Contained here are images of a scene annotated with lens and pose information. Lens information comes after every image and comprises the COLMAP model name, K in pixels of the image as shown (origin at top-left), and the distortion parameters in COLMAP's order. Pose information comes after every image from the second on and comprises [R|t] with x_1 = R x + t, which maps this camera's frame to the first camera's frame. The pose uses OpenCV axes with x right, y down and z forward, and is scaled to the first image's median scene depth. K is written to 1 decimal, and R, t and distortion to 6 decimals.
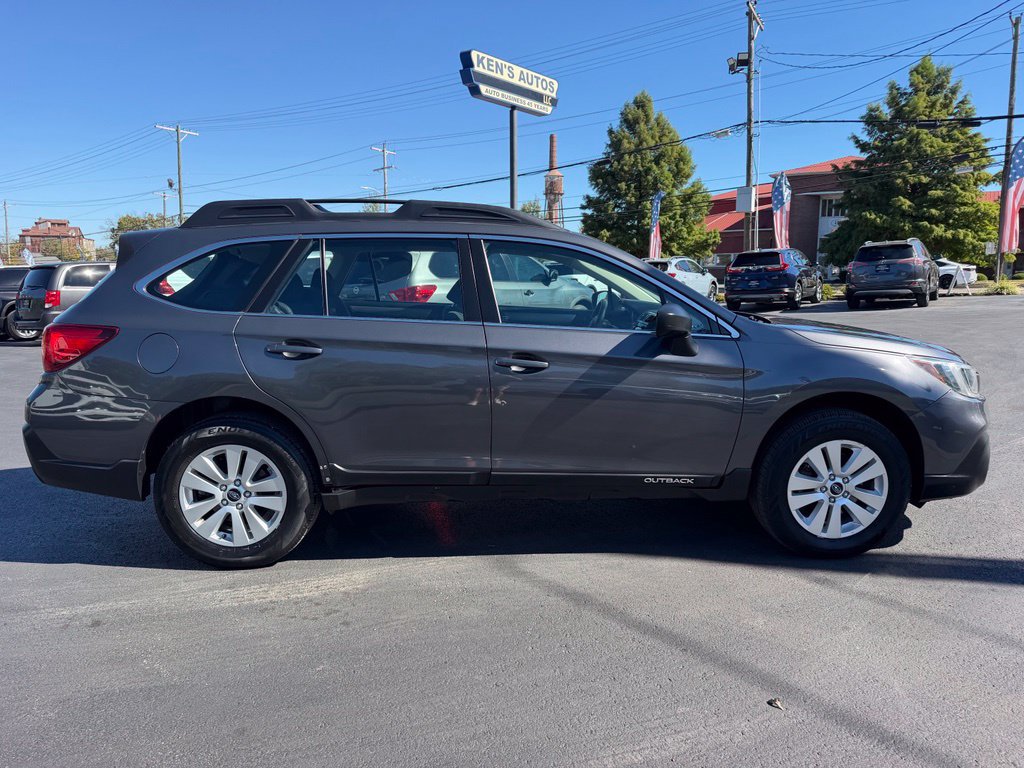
lens RADIAL K [[718.2, 0, 509.8], [0, 718.2, 392.4], [0, 0, 1]] dist [0.019693, -0.026611]
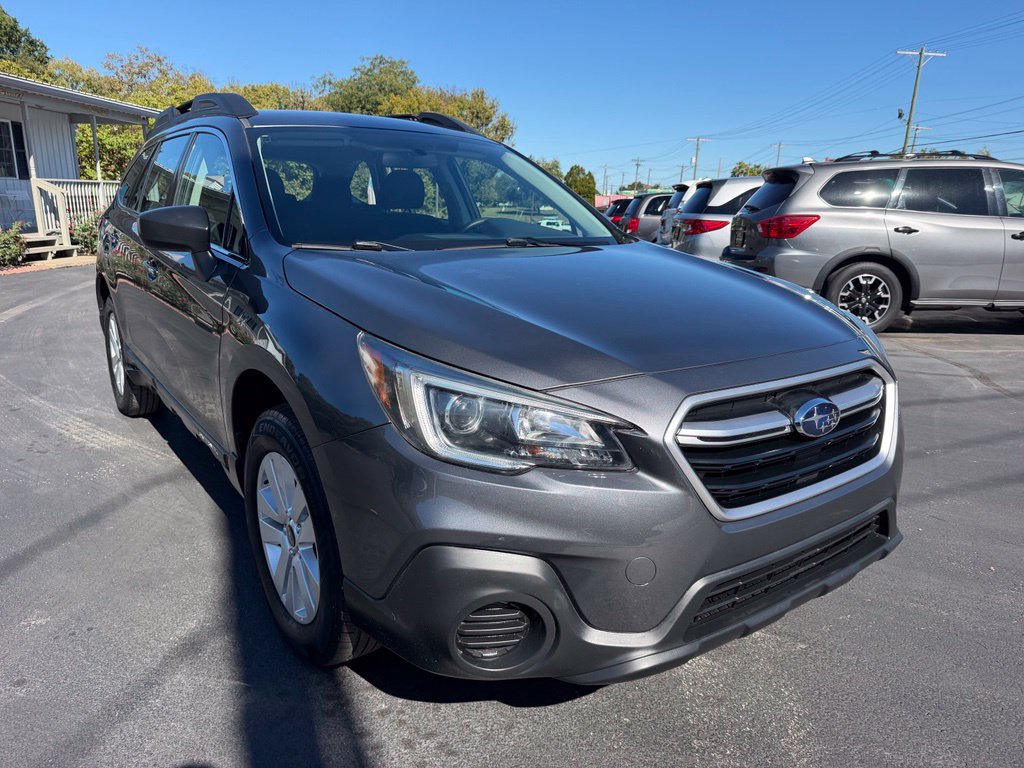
lens RADIAL K [[718.2, 0, 516.7], [0, 718.2, 387.8], [0, 0, 1]] dist [0.019693, -0.026611]
pose [[0.560543, 0.219143, -0.798603, 1.024479], [-0.159509, 0.974865, 0.155551, -0.108900], [0.812618, 0.040191, 0.581409, 0.820339]]
